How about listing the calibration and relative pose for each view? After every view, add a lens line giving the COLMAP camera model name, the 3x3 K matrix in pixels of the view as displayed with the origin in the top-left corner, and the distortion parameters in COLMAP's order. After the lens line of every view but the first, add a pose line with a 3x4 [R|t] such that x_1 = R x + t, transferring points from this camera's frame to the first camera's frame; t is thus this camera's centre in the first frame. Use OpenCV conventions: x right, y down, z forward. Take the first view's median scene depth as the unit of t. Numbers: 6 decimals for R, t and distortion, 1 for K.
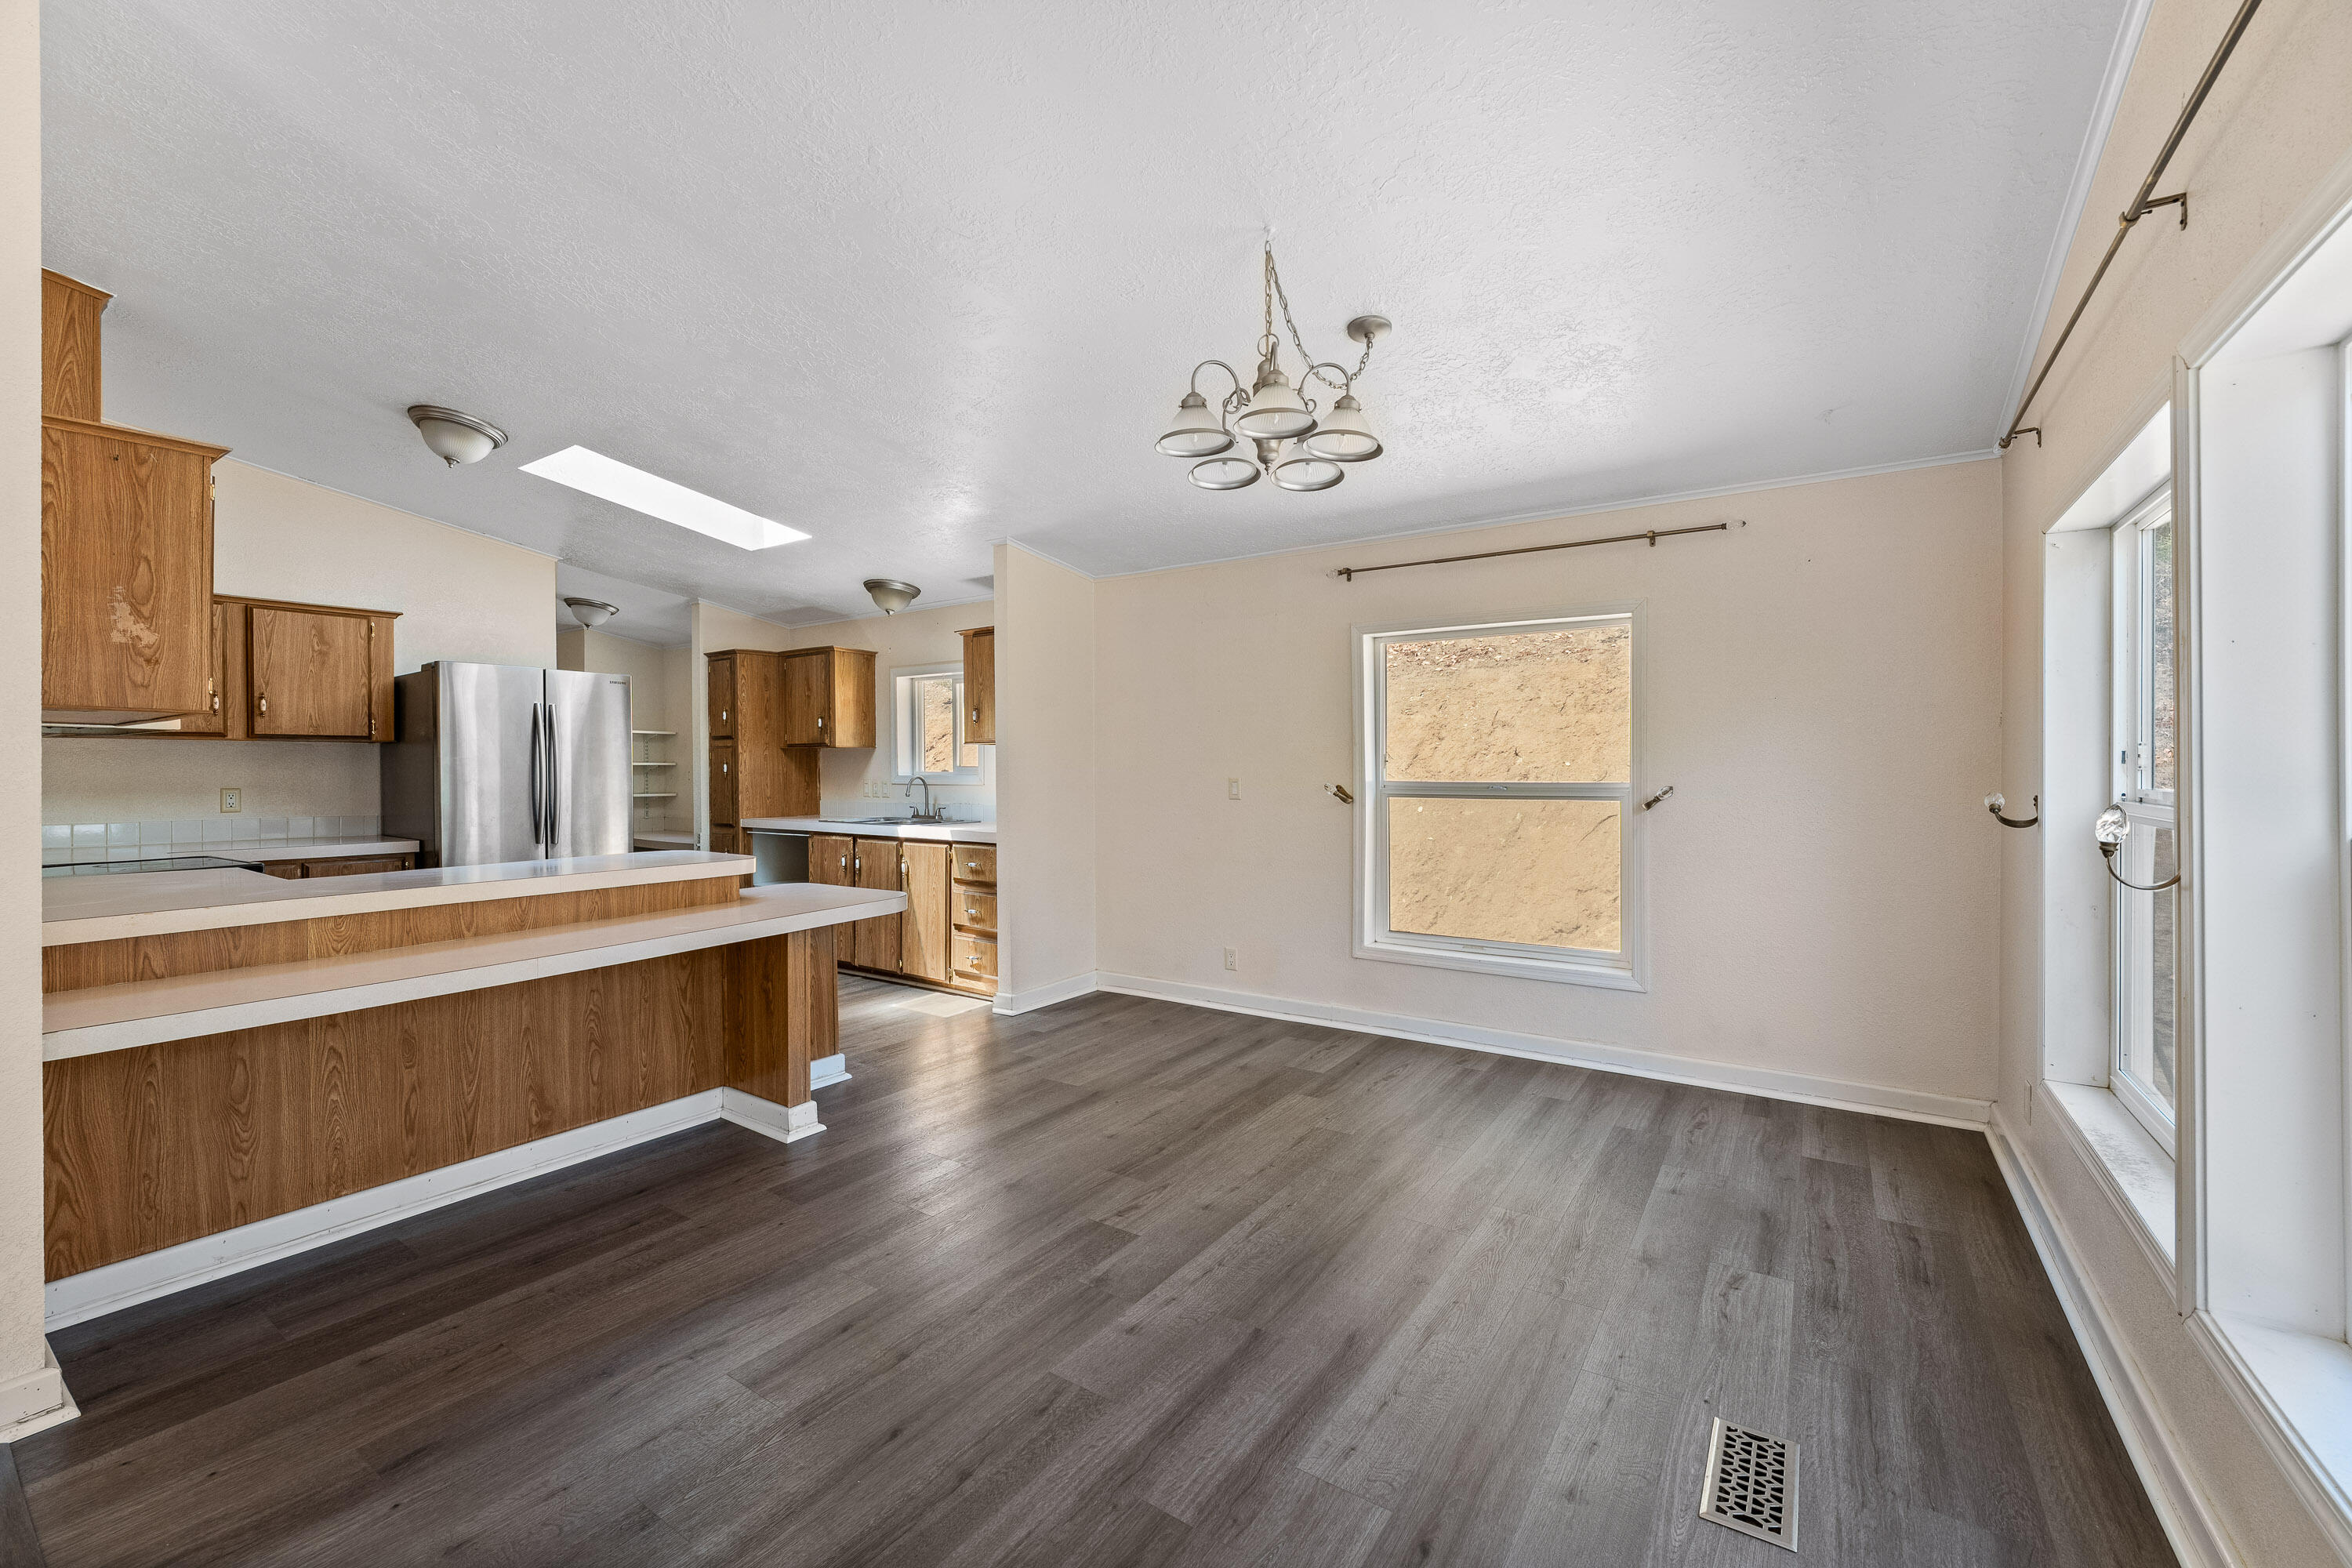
lens RADIAL K [[960.8, 0, 1174.8], [0, 960.8, 778.1], [0, 0, 1]] dist [-0.019855, 0.004868]
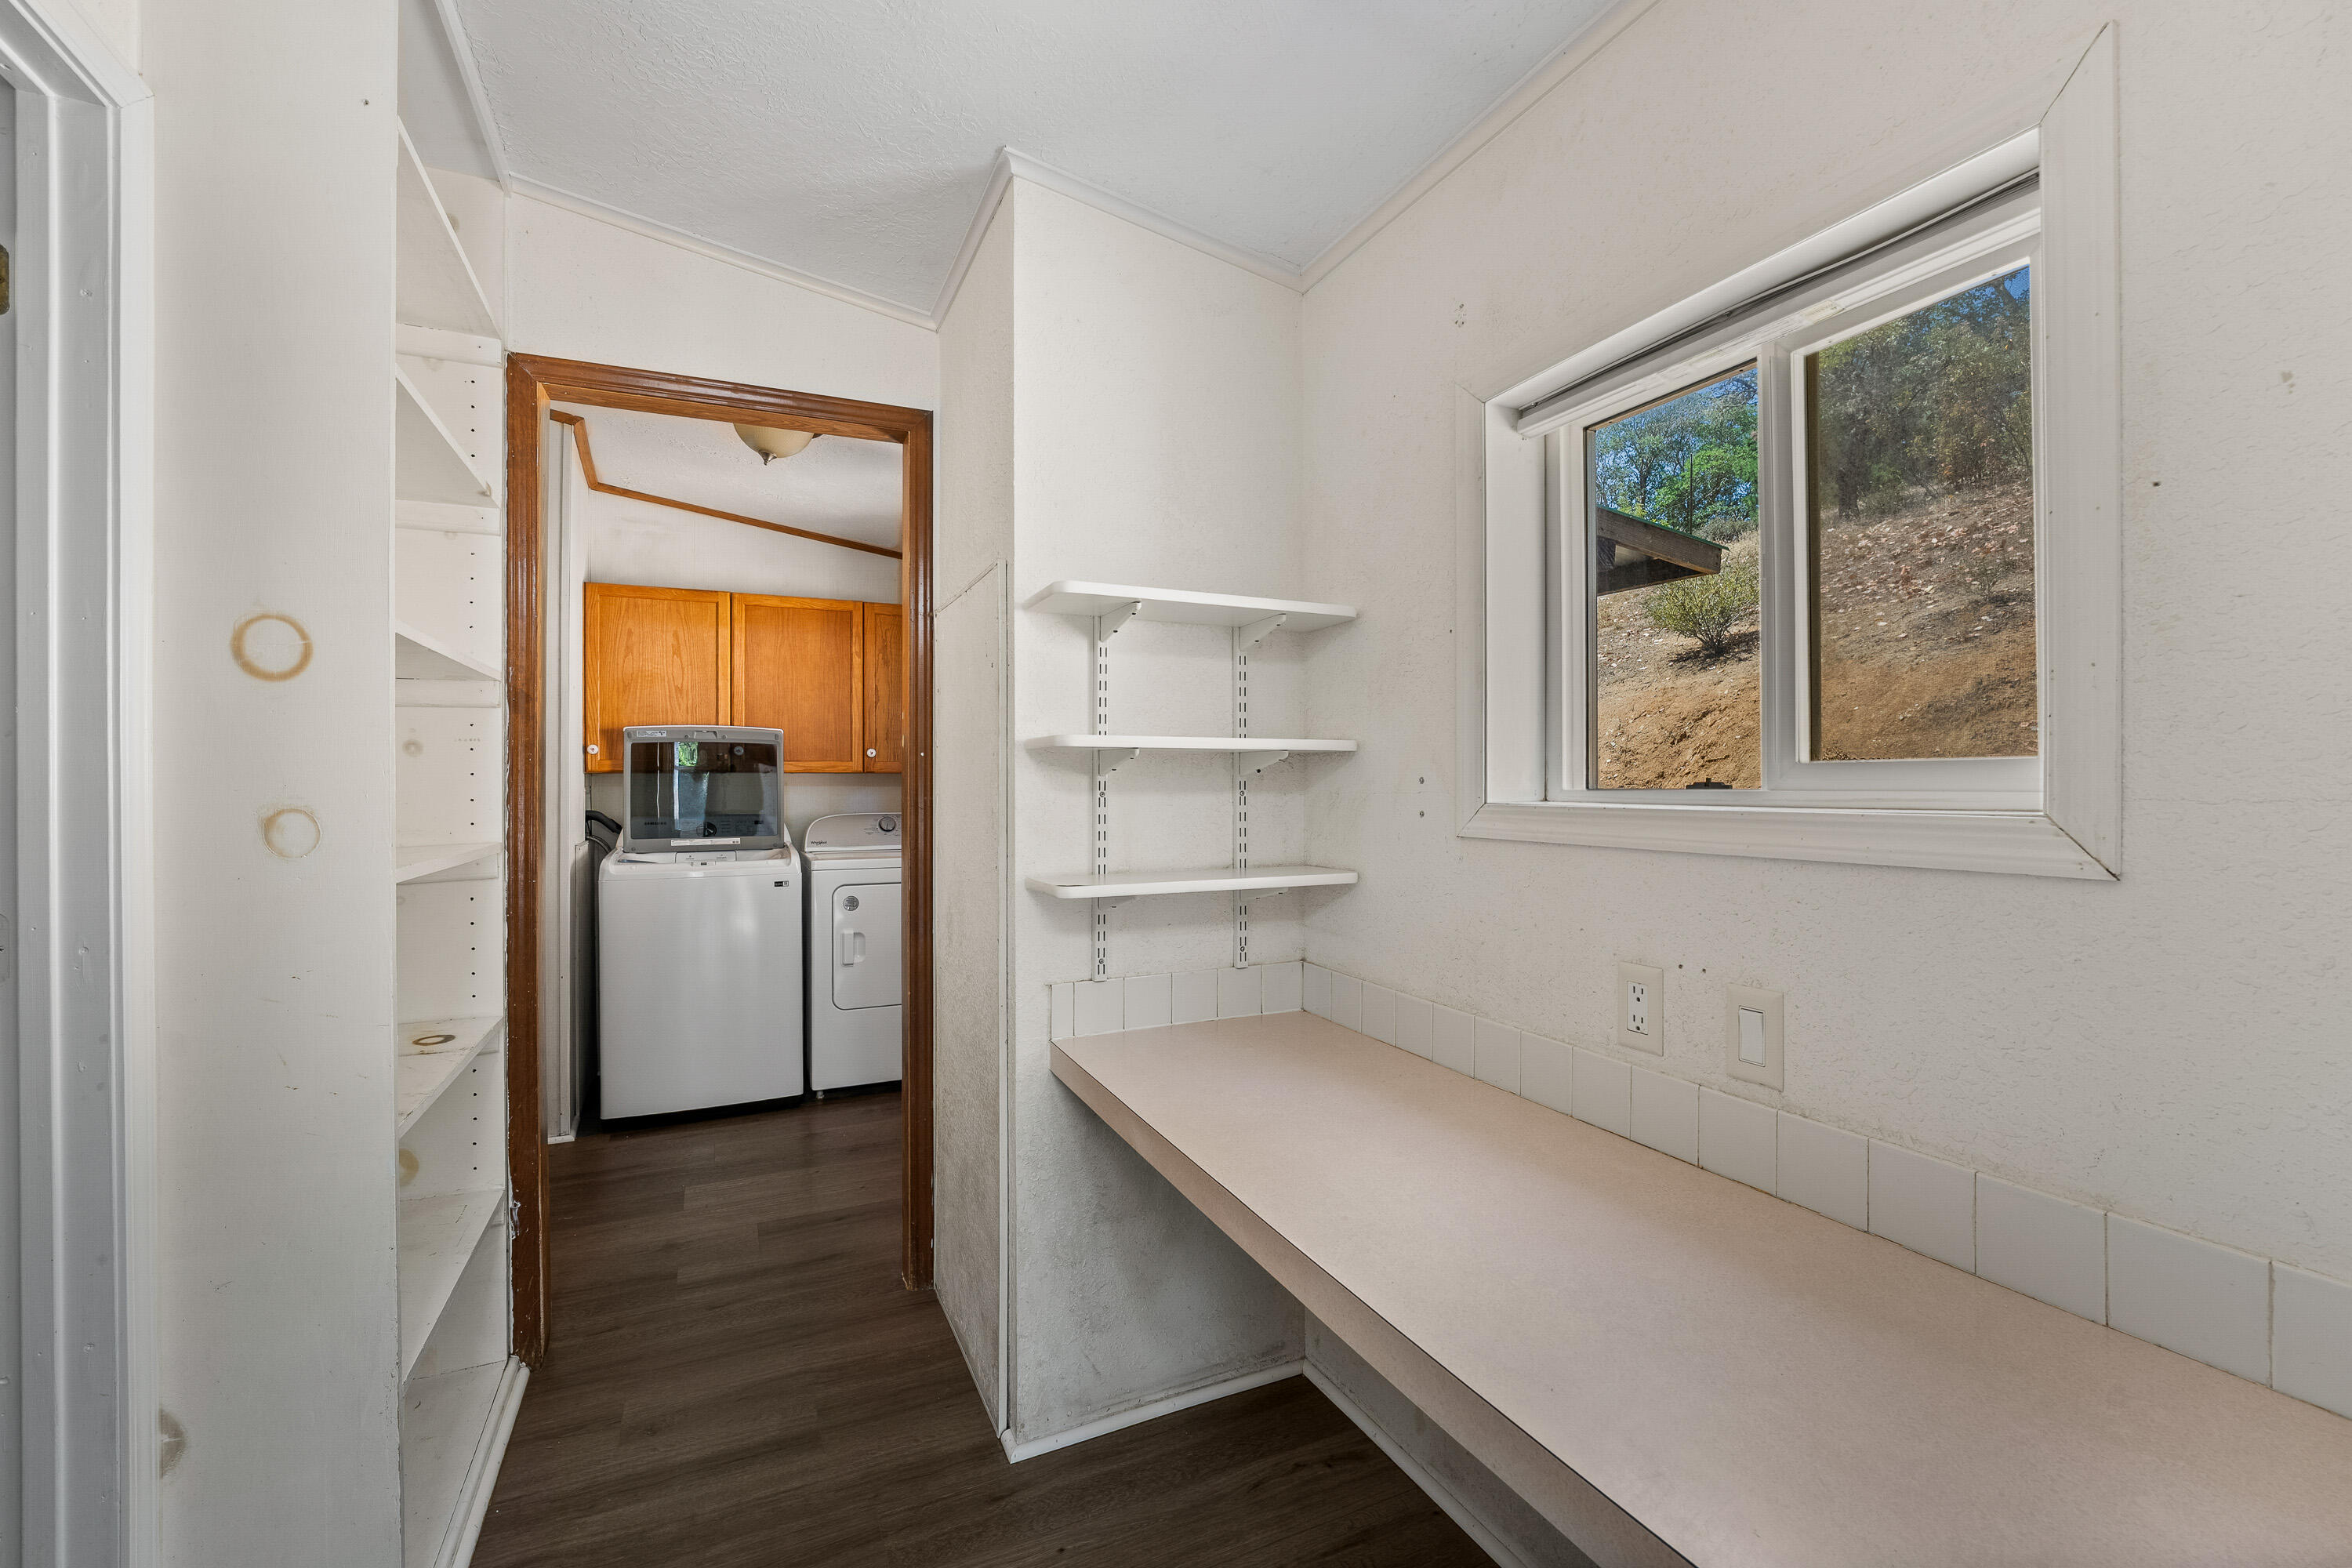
lens RADIAL K [[960.8, 0, 1170.1], [0, 960.8, 785.5], [0, 0, 1]] dist [-0.019855, 0.004868]
pose [[0.856605, -0.000585, -0.515973, -0.439695], [-0.002125, 0.999987, -0.004661, -0.003126], [0.515969, 0.005089, 0.856592, 0.776486]]
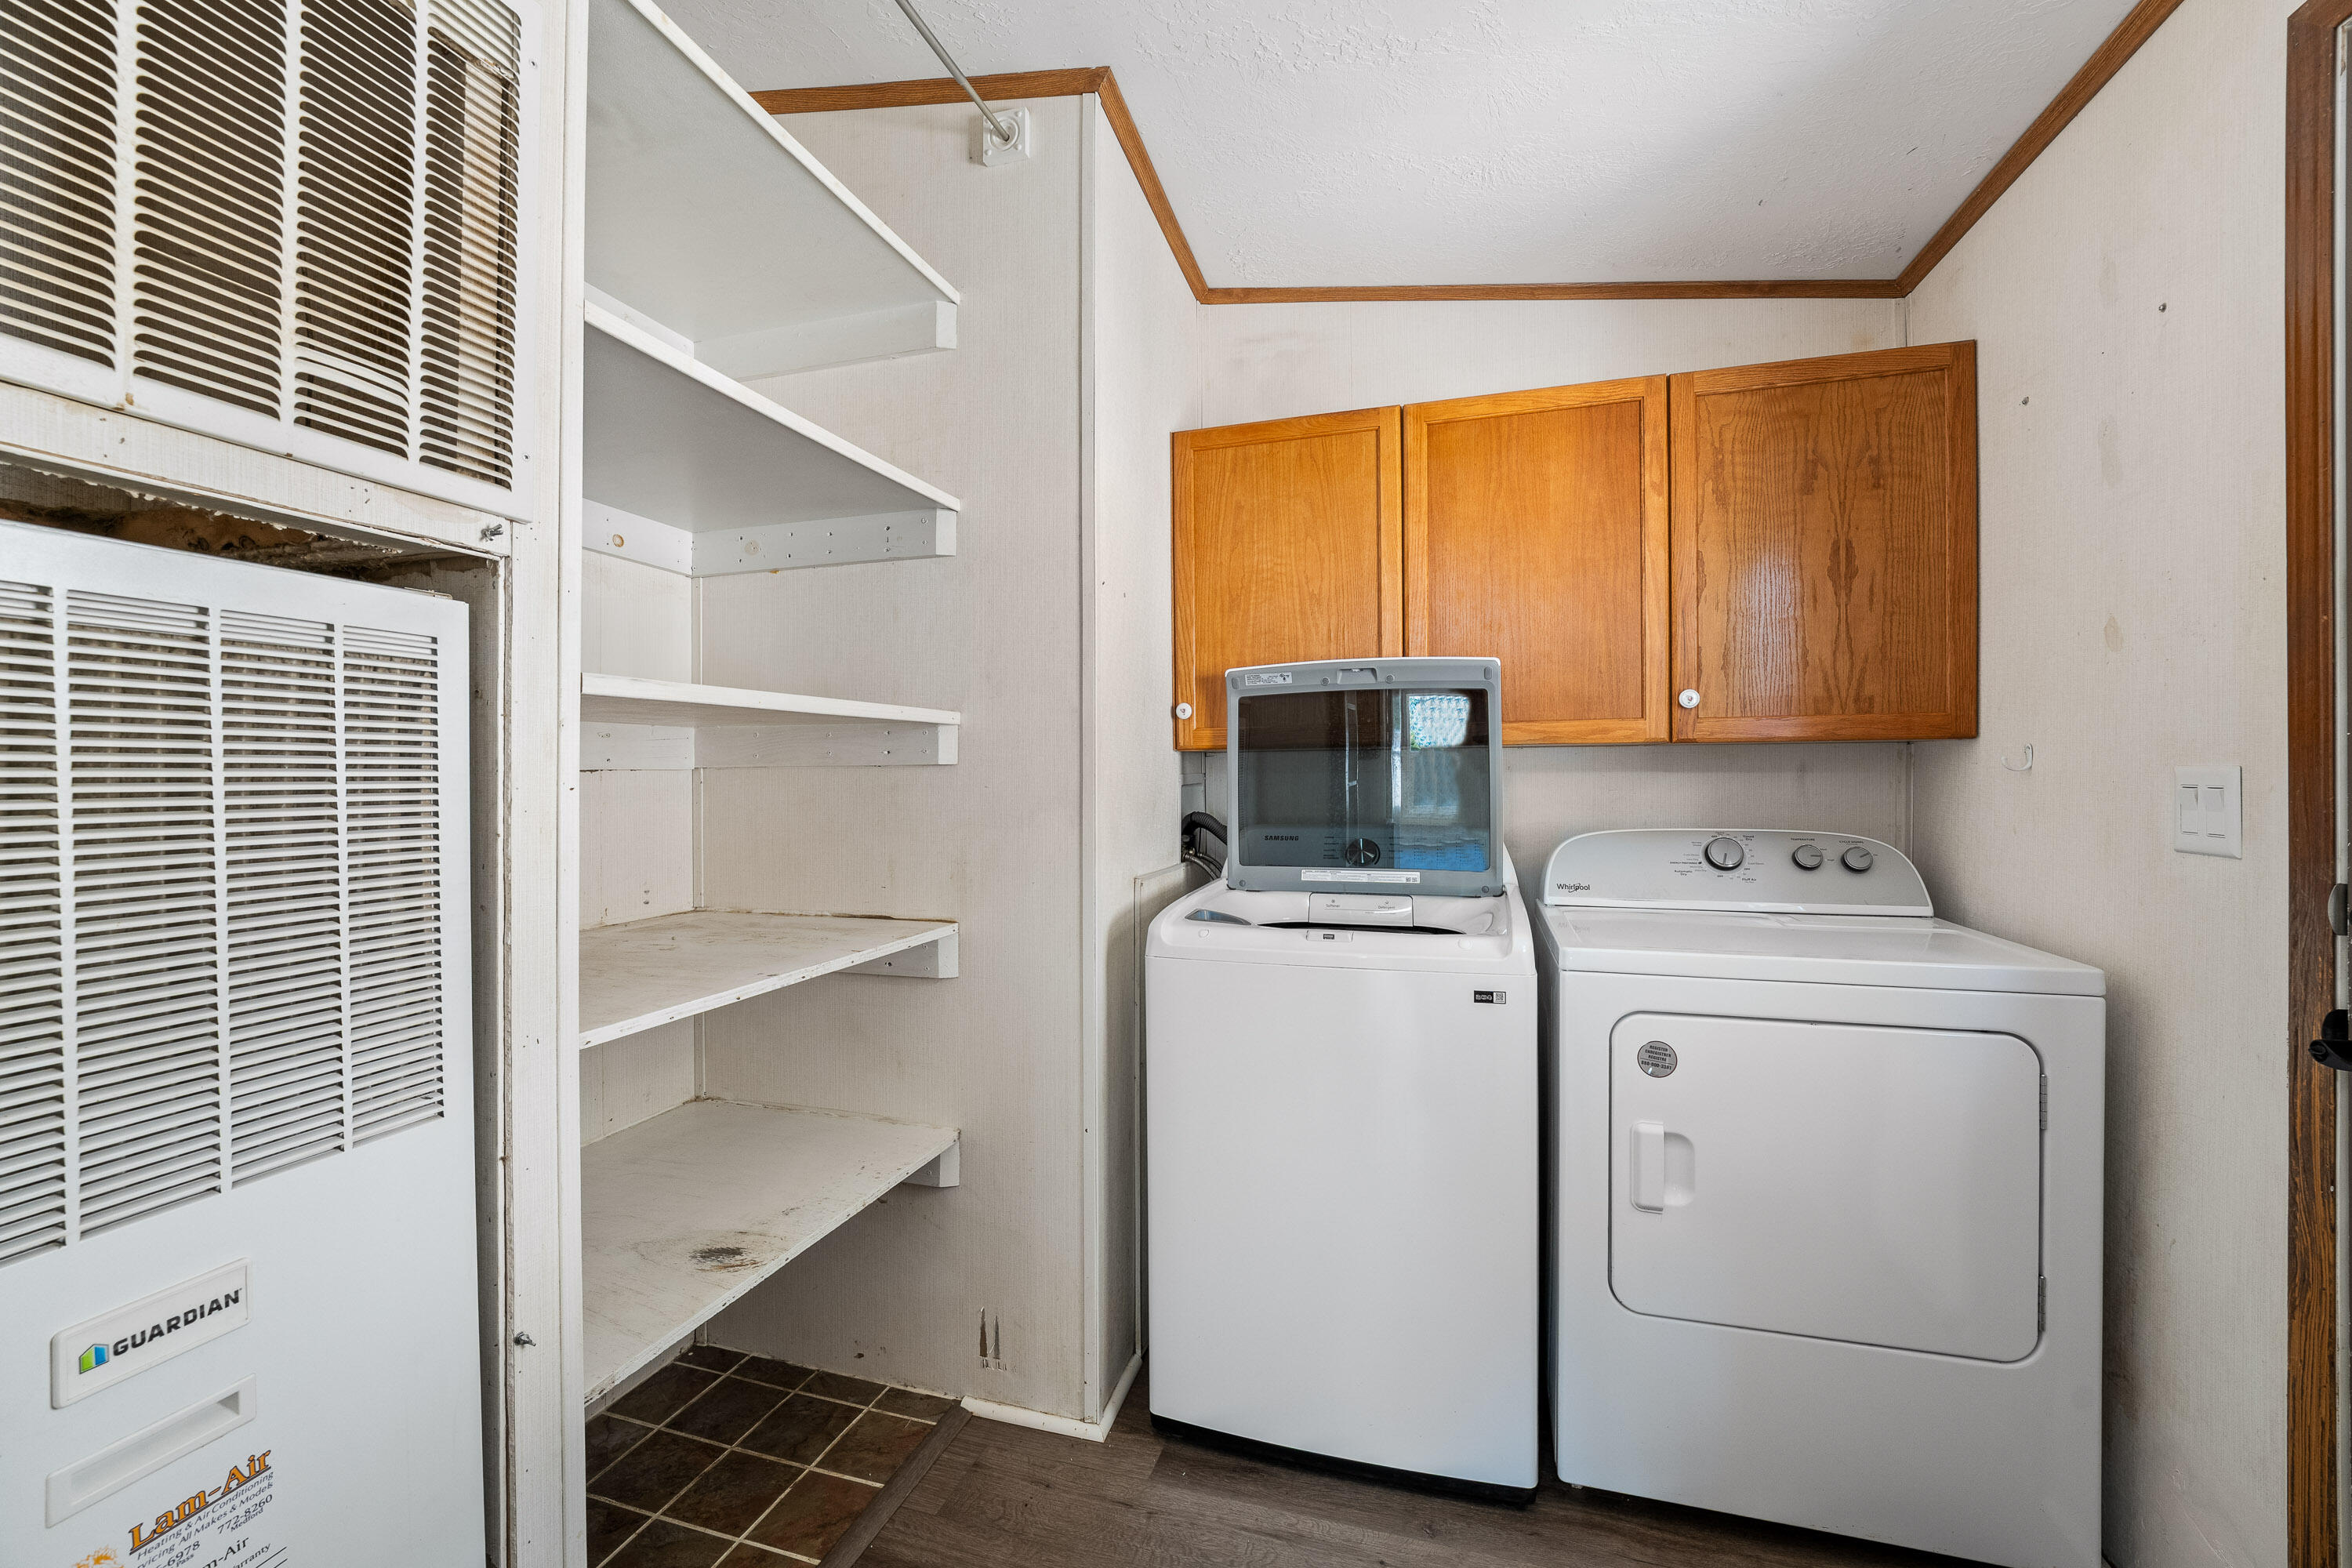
lens RADIAL K [[960.8, 0, 1172.9], [0, 960.8, 781.9], [0, 0, 1]] dist [-0.019855, 0.004868]
pose [[0.289529, 0.000800, -0.957169, -0.840286], [-0.001804, 0.999998, 0.000290, -0.001081], [0.957168, 0.001643, 0.289530, 1.090794]]
